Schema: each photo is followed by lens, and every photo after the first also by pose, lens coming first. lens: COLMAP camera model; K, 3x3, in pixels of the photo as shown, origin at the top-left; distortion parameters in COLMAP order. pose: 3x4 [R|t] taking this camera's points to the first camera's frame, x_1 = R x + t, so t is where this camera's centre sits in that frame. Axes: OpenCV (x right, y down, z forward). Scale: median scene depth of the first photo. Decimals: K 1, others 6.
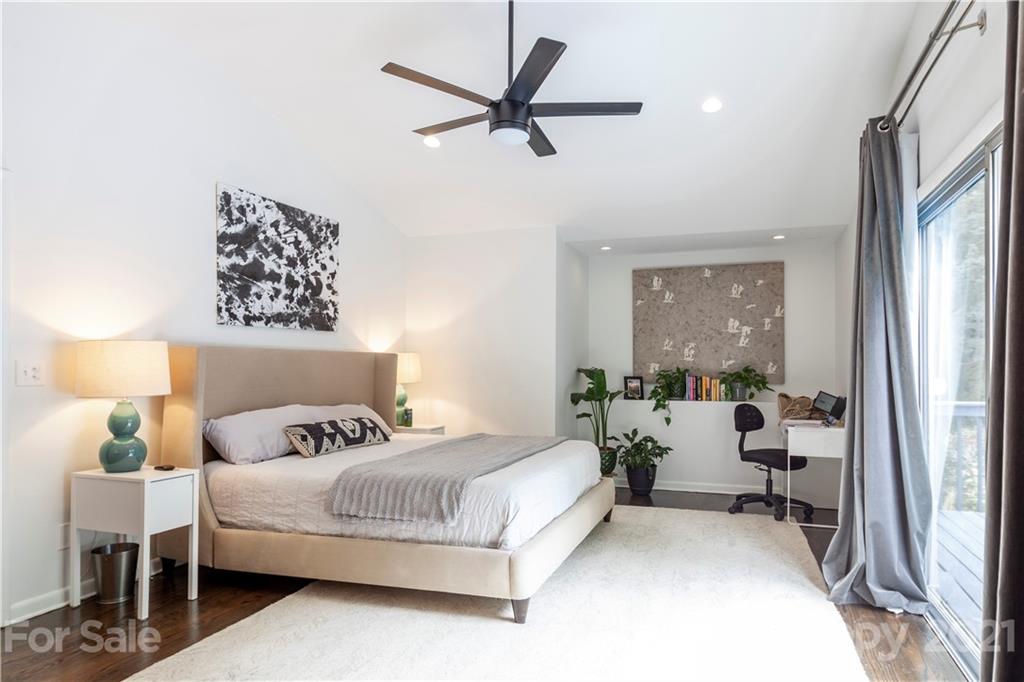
lens RADIAL K [[620.5, 0, 526.2], [0, 620.5, 364.6], [0, 0, 1]] dist [-0.022883, -0.000448]
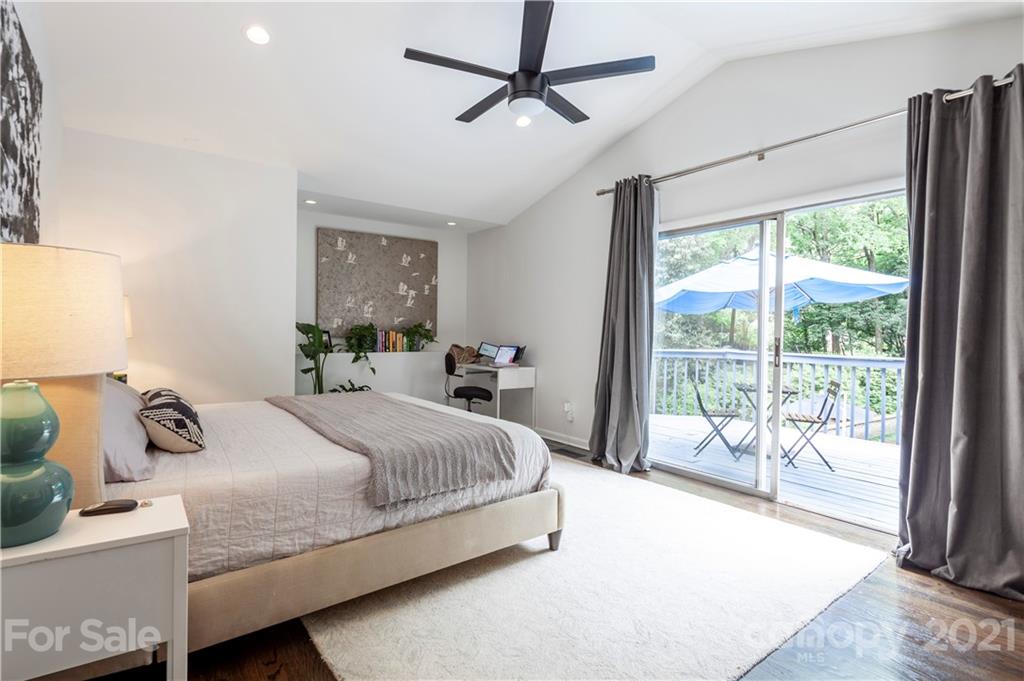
lens RADIAL K [[523.1, 0, 516.5], [0, 523.1, 338.3], [0, 0, 1]] dist [0.000079, -0.000467]
pose [[0.562252, -0.006838, 0.826938, -0.392424], [-0.022248, 0.999479, 0.023392, 0.004521], [-0.826666, -0.031550, 0.561807, 0.250208]]
